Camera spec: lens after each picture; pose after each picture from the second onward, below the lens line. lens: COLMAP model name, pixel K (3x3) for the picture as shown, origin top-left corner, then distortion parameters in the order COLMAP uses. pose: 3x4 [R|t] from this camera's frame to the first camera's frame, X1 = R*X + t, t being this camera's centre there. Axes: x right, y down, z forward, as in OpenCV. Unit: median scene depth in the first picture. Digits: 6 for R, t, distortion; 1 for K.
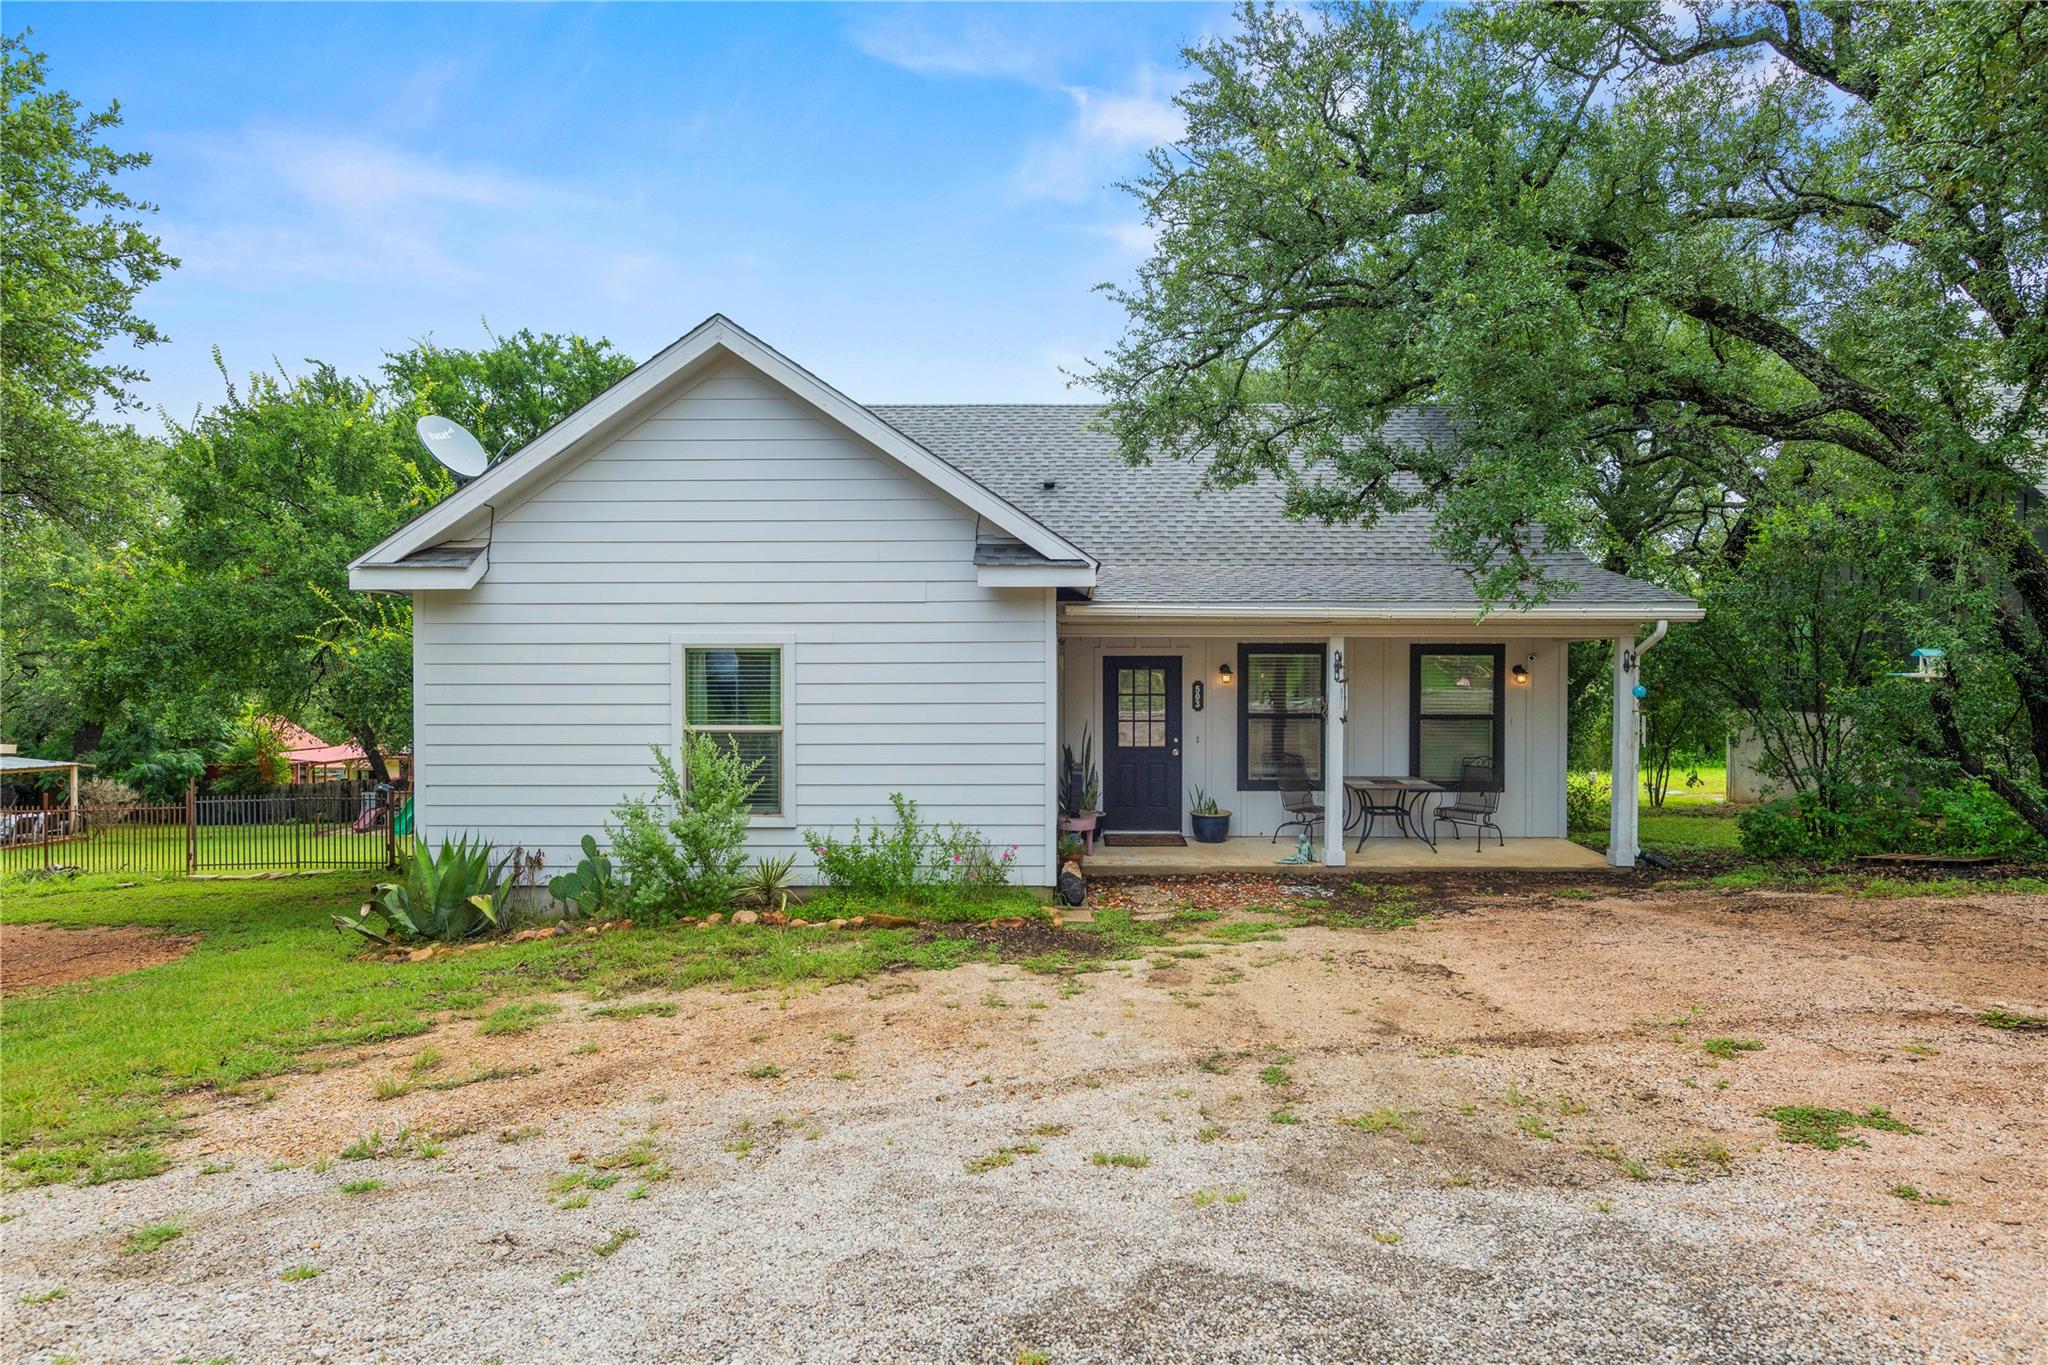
lens RADIAL K [[1152.4, 0, 1021.7], [0, 1152.4, 681.6], [0, 0, 1]] dist [-0.001716, 0.000432]
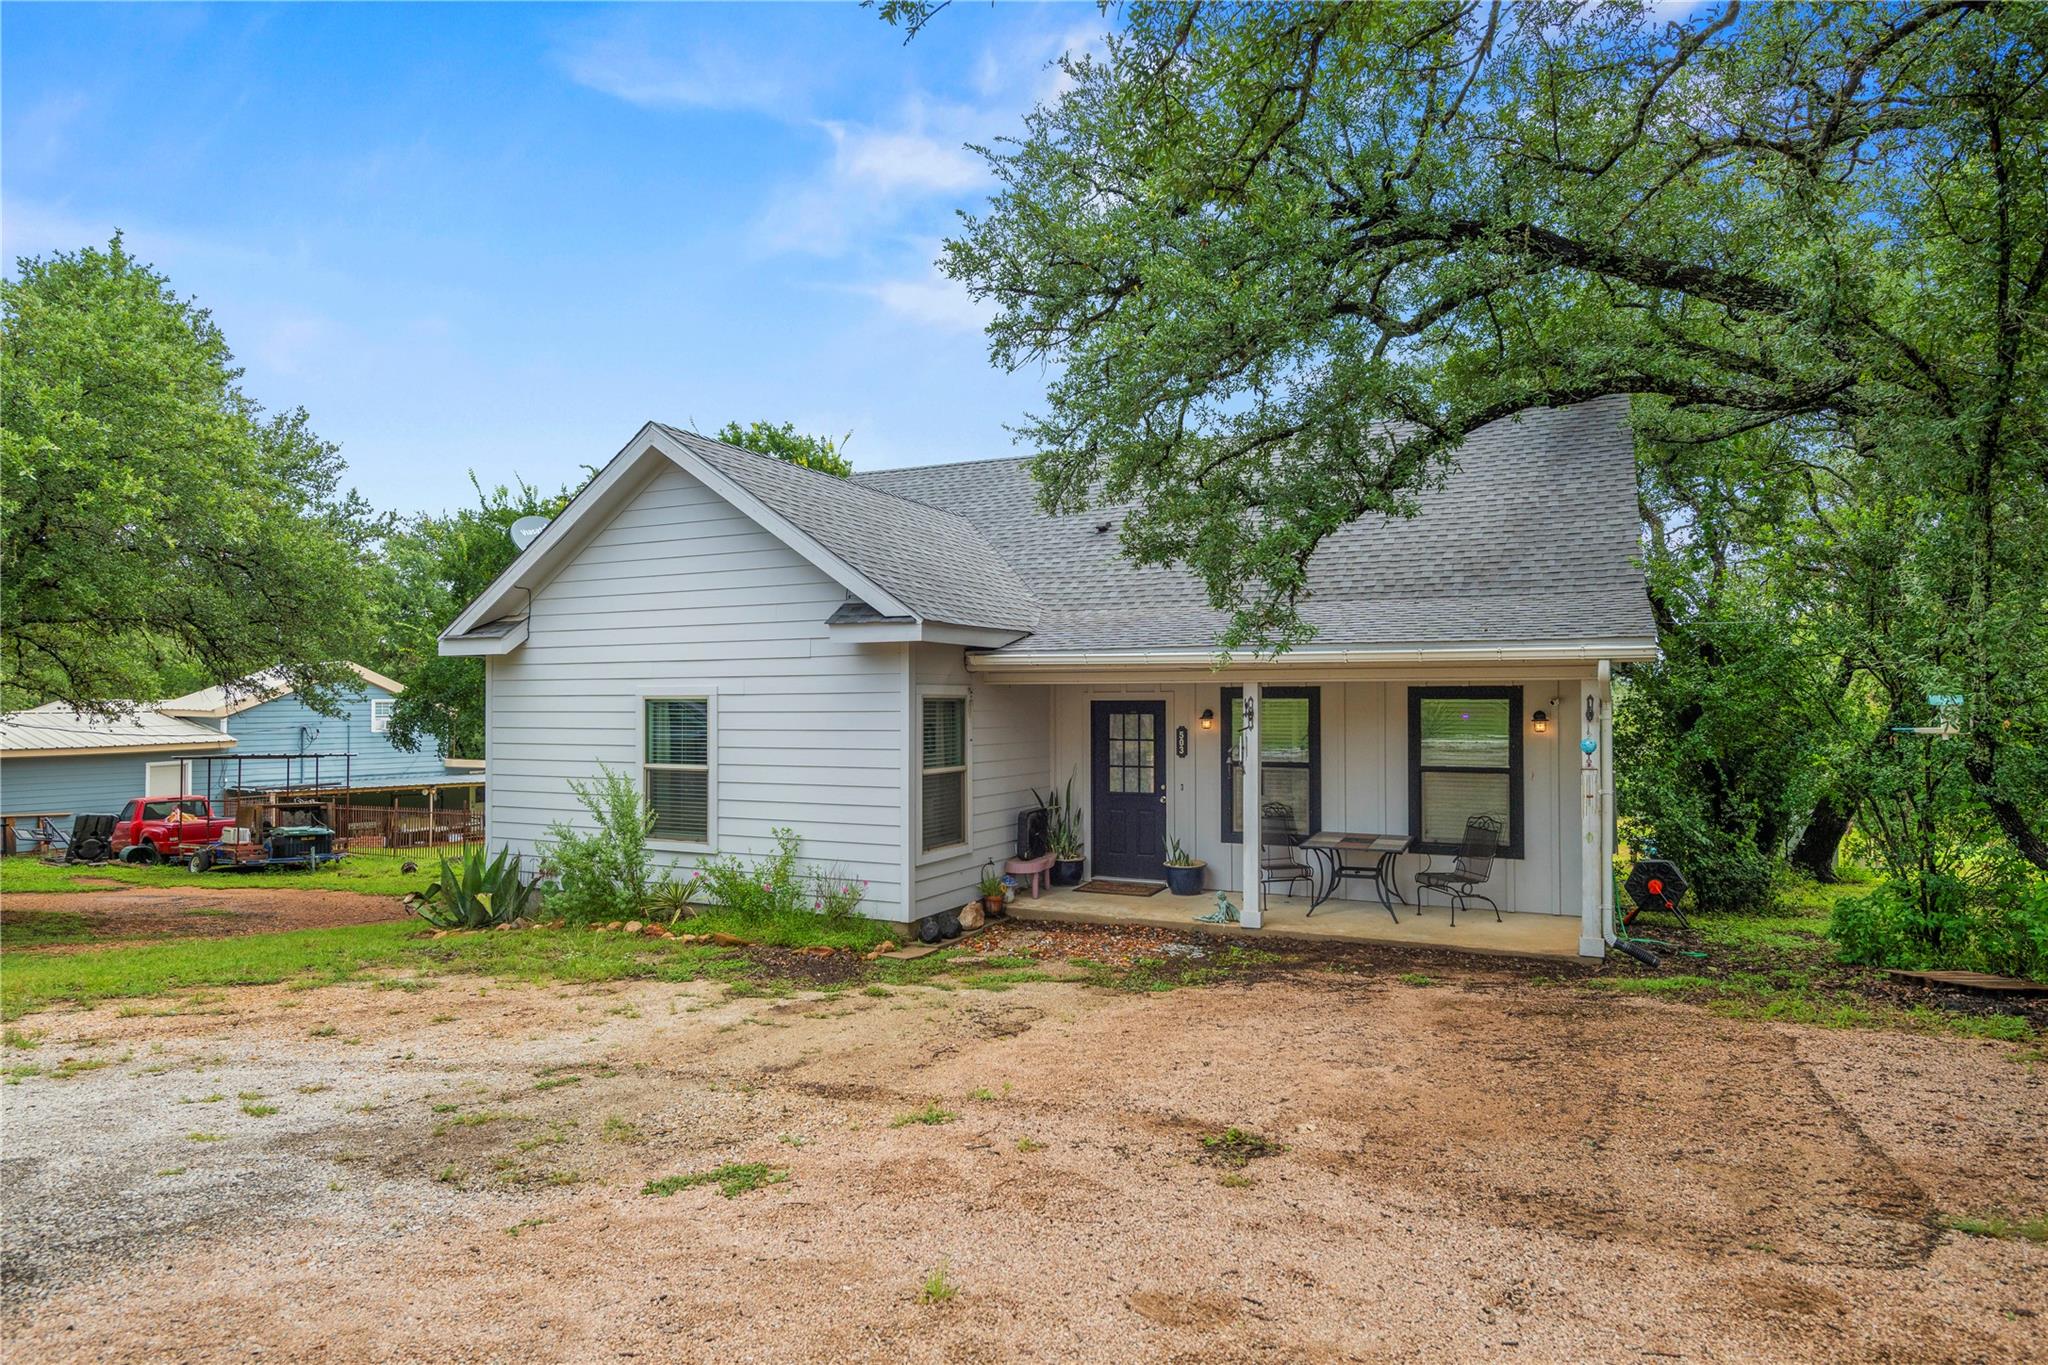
lens RADIAL K [[1186.2, 0, 1023.7], [0, 1186.2, 690.8], [0, 0, 1]] dist [-0.001064, -0.000209]
pose [[0.902886, -0.004980, -0.429850, 0.589949], [-0.001468, 0.999891, -0.014668, -0.020038], [0.429877, 0.013874, 0.902781, 0.055136]]
